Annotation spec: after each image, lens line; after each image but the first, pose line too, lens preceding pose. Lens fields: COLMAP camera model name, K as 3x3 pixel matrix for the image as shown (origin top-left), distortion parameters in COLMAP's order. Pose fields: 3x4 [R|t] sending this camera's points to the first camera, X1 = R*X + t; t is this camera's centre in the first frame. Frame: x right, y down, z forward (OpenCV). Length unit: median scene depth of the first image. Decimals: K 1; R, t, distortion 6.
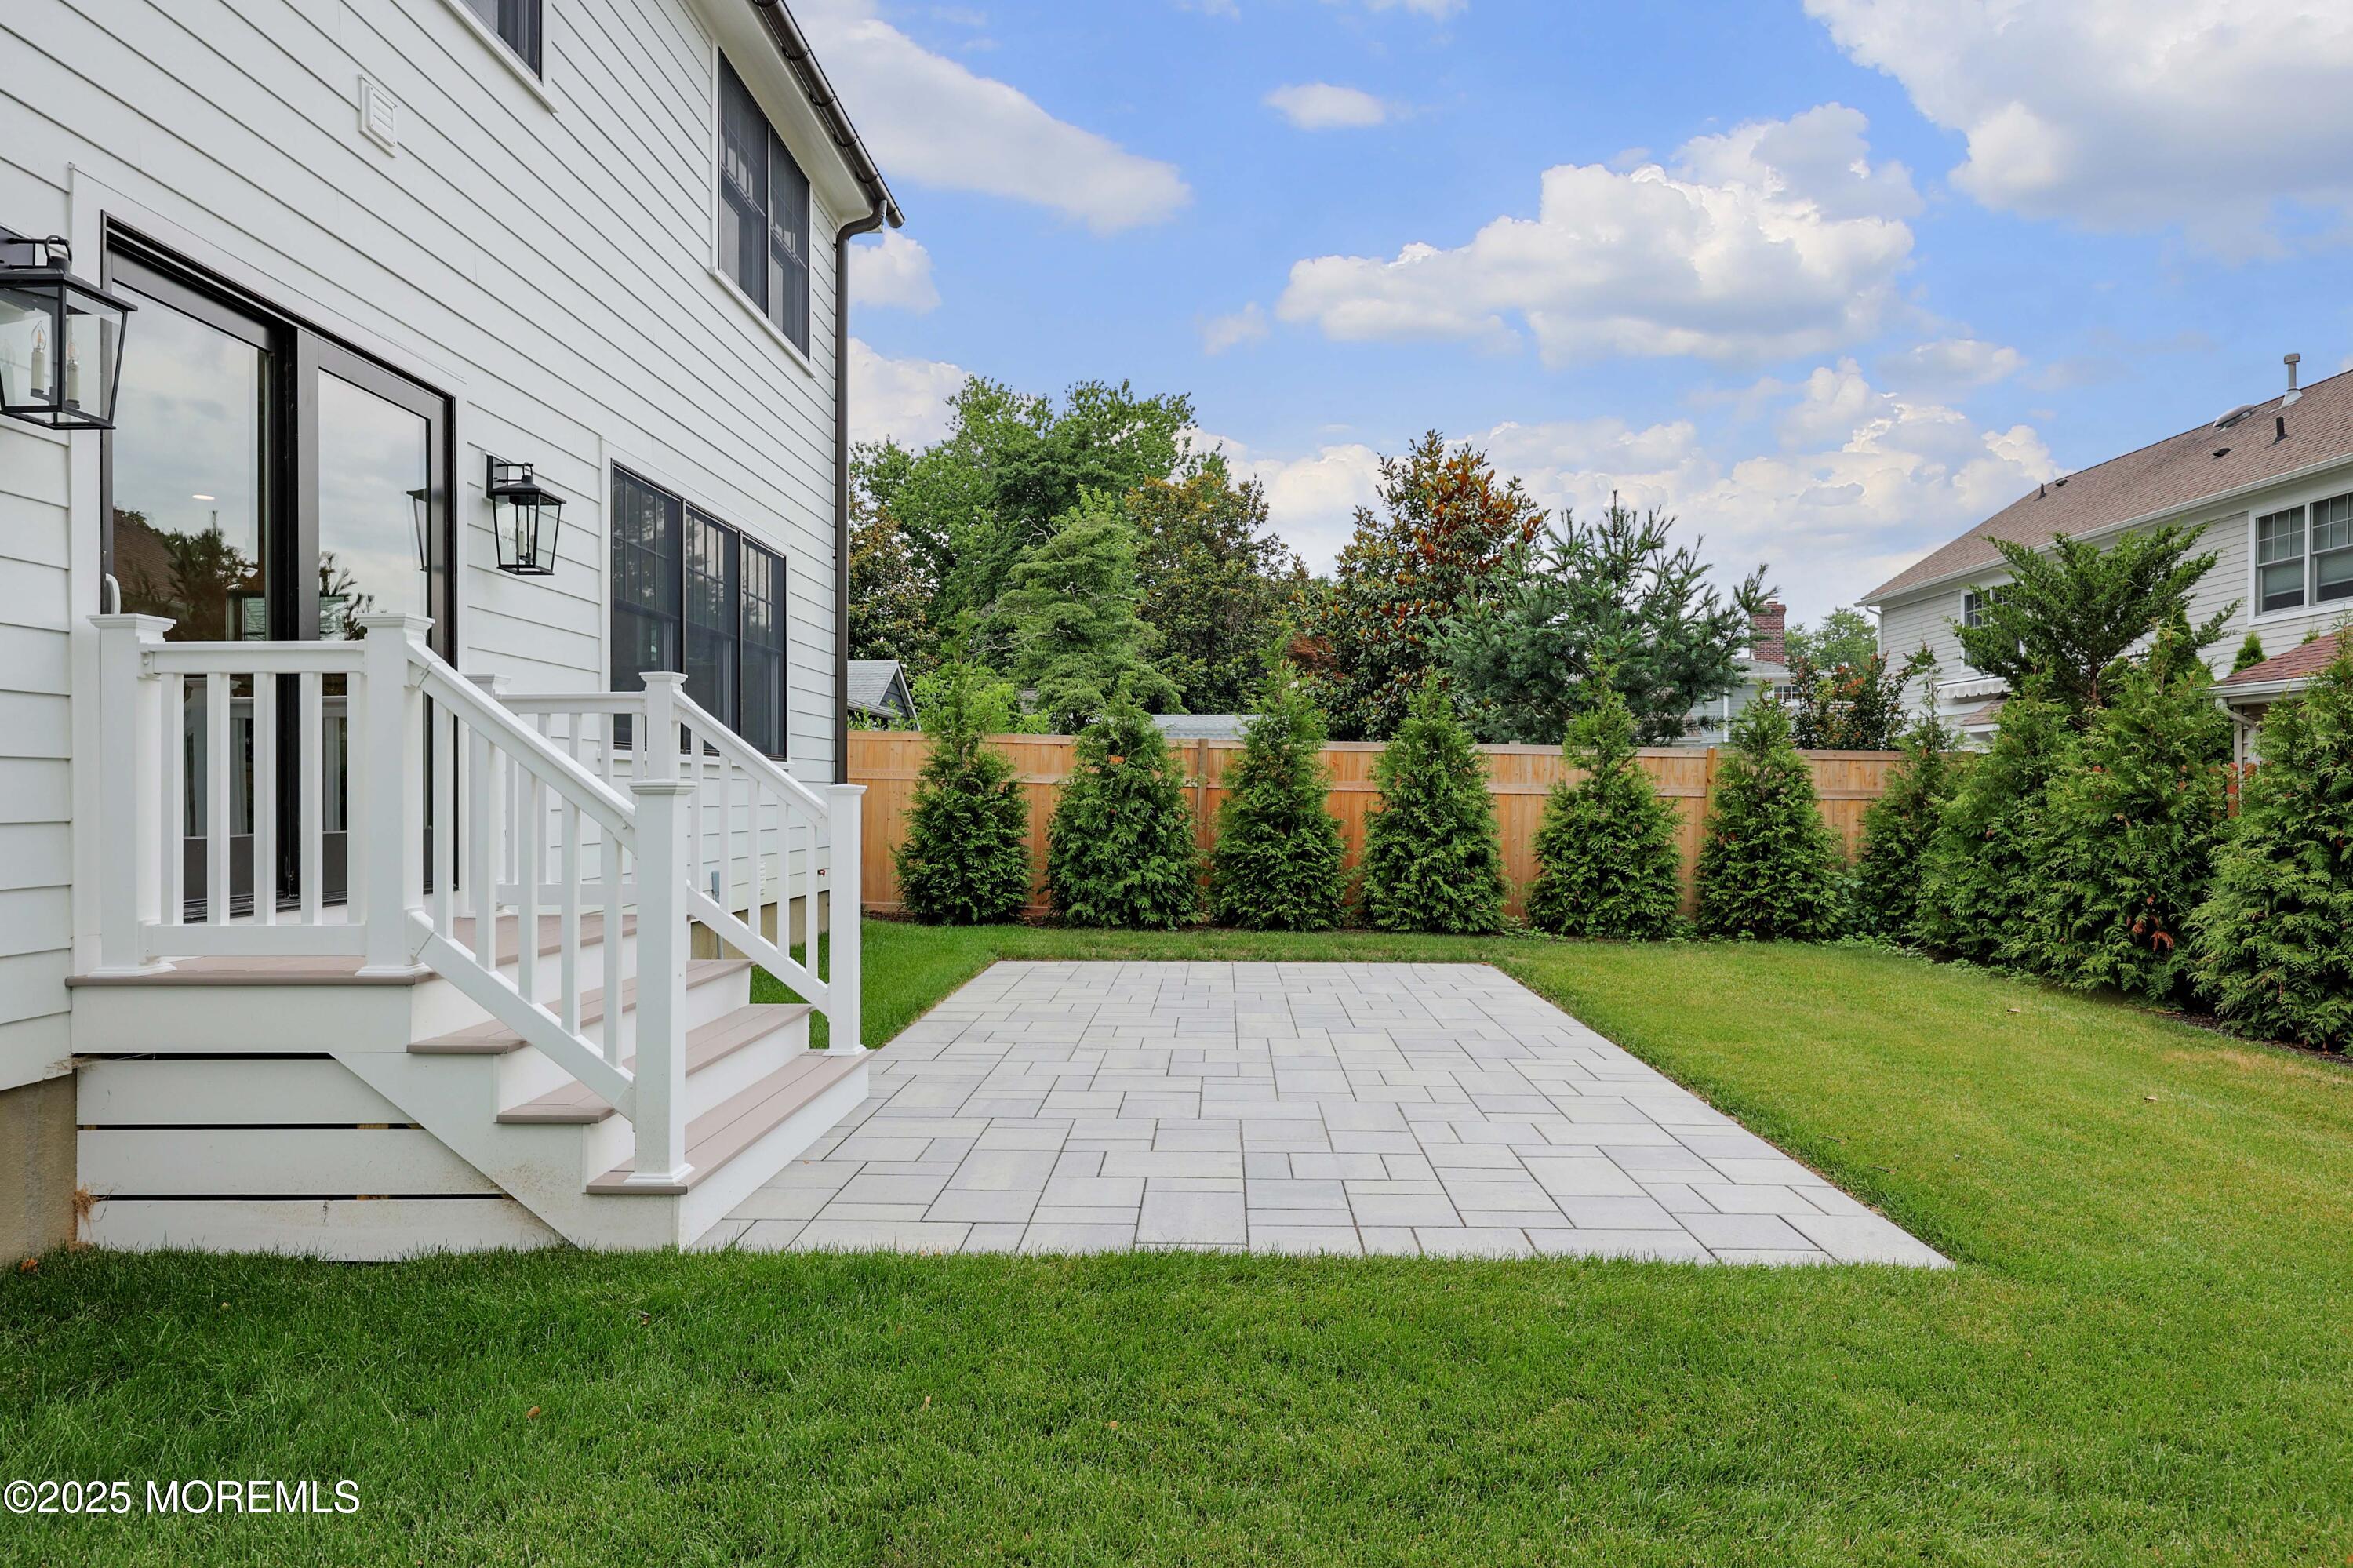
lens RADIAL K [[1339.3, 0, 1178.4], [0, 1339.3, 807.5], [0, 0, 1]] dist [-0.001228, -0.000541]
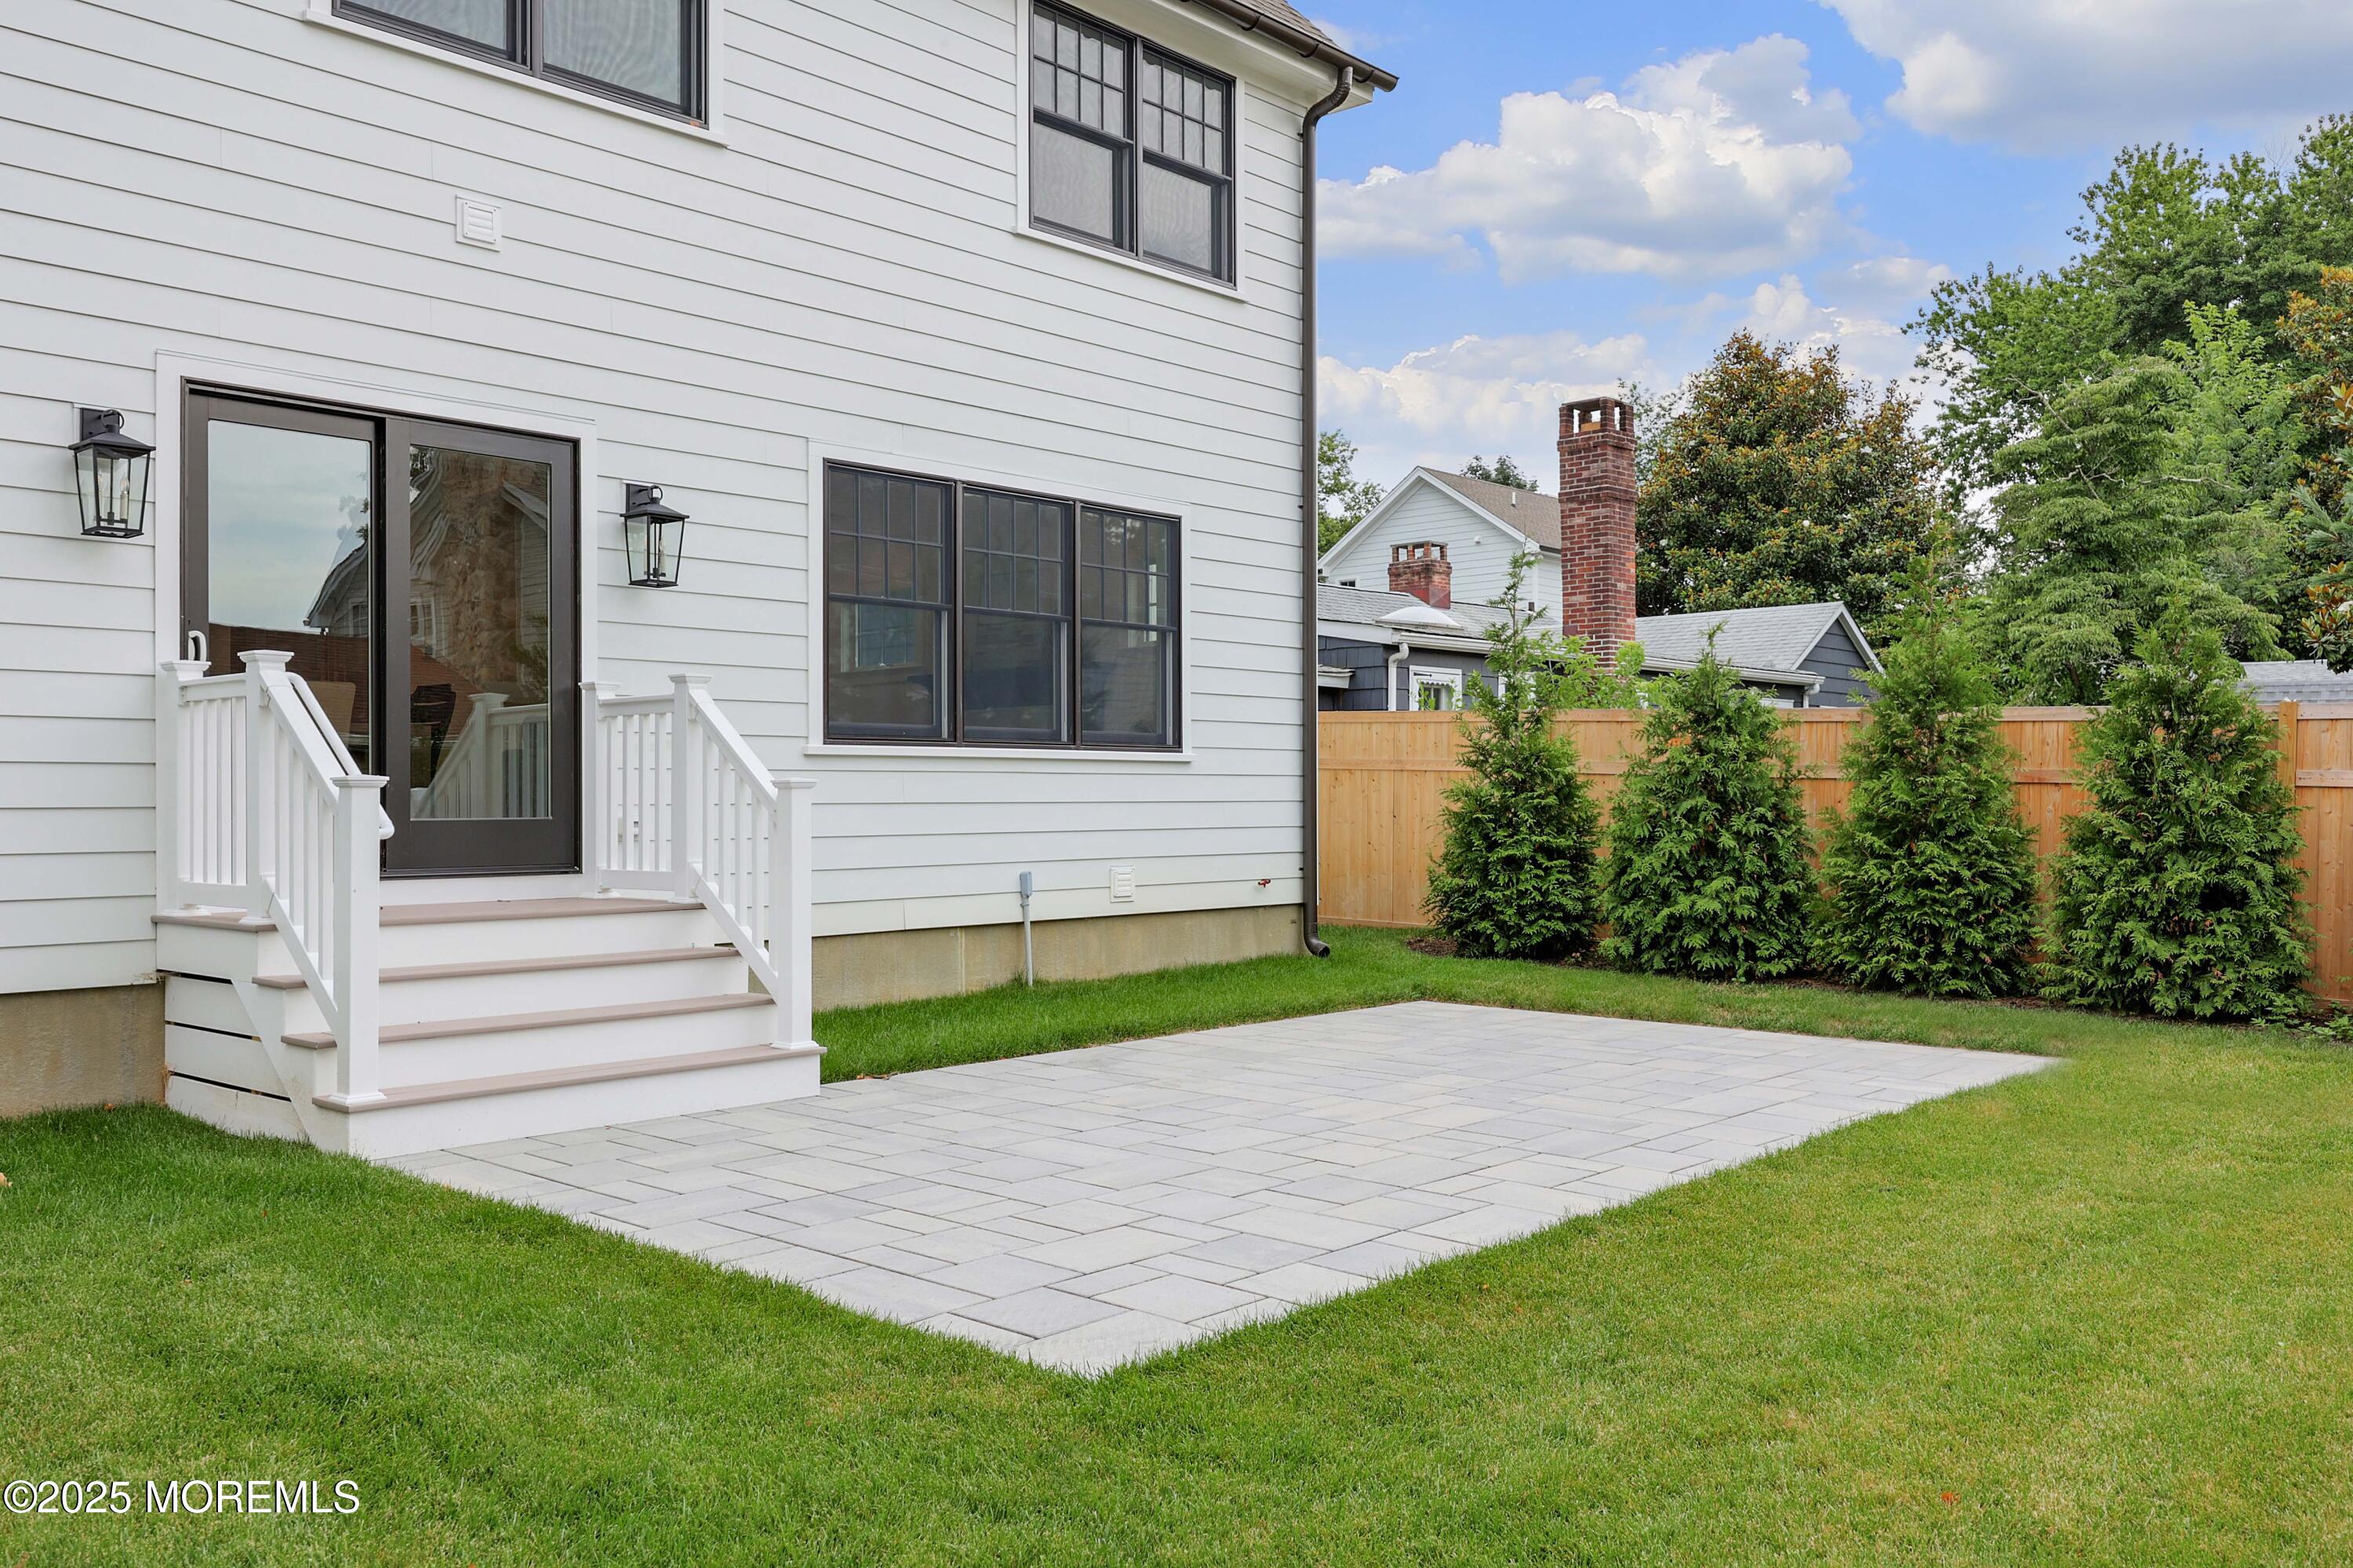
lens RADIAL K [[1875.1, 0, 1176.5], [0, 1875.1, 784.0], [0, 0, 1]] dist [0.001653, -0.004679]
pose [[0.759292, -0.003795, -0.650739, 0.415502], [-0.005748, 0.999905, -0.012539, 0.001513], [0.650725, 0.013261, 0.759198, 0.058249]]
